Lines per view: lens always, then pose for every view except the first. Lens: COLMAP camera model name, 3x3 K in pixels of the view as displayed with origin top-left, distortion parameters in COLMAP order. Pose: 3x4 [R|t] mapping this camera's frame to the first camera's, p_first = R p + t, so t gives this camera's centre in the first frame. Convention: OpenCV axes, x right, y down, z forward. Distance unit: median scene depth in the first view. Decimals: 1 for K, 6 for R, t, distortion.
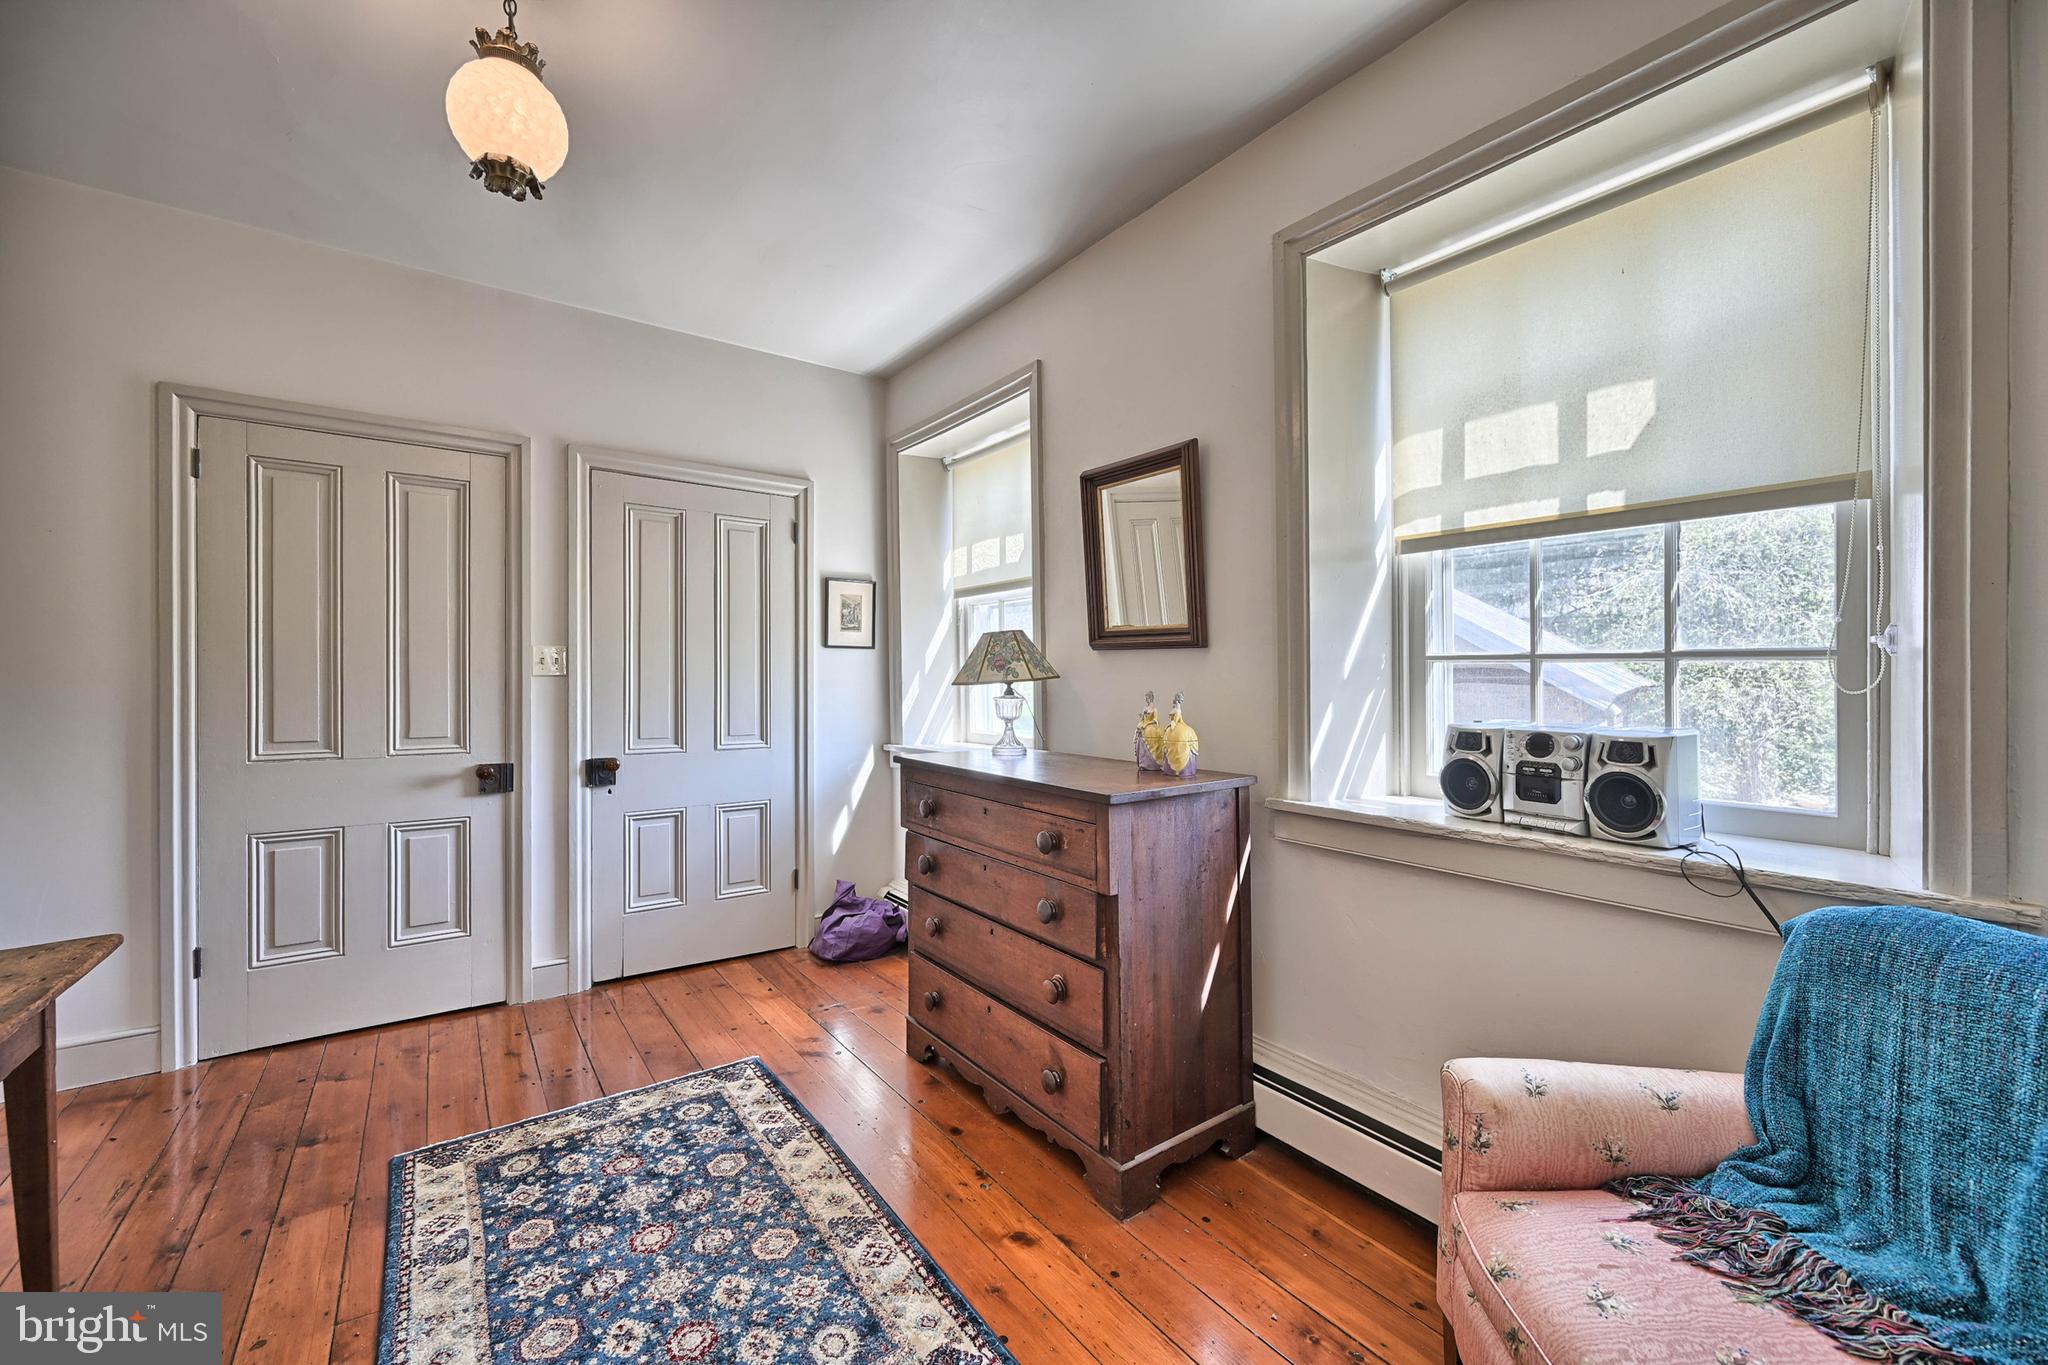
lens RADIAL K [[803.1, 0, 1025.0], [0, 803.1, 681.0], [0, 0, 1]] dist [0.001187, -0.000149]
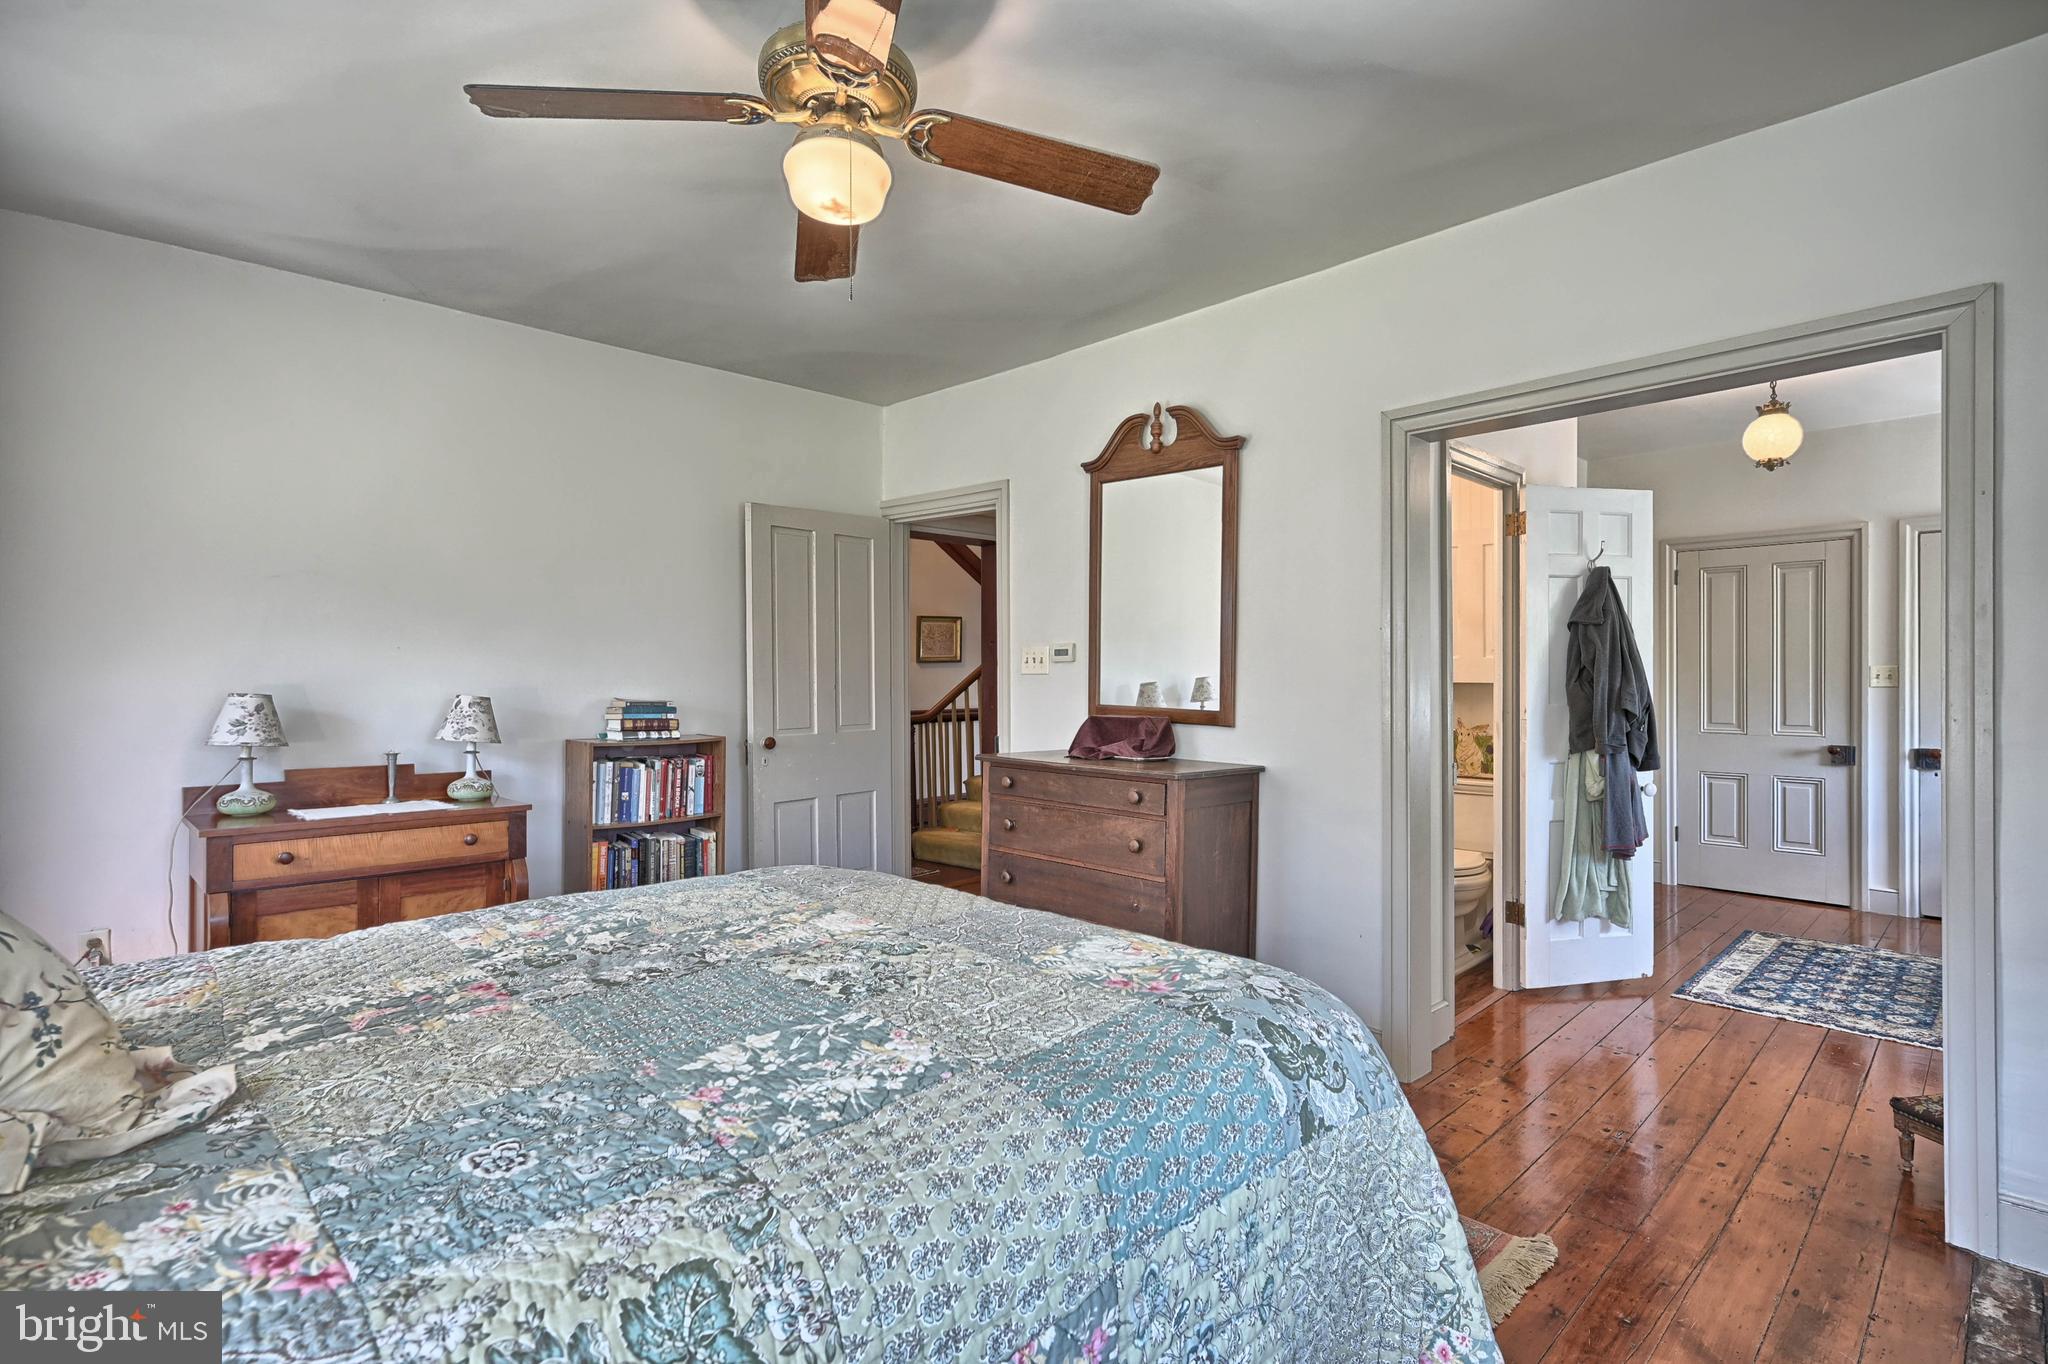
lens RADIAL K [[991.5, 0, 1024.8], [0, 991.5, 683.6], [0, 0, 1]] dist [0.000275, -0.000027]
pose [[0.141075, 0.002522, -0.989996, 0.958255], [-0.003883, 0.999990, 0.001994, -0.009800], [0.989991, 0.003563, 0.141084, -0.770312]]
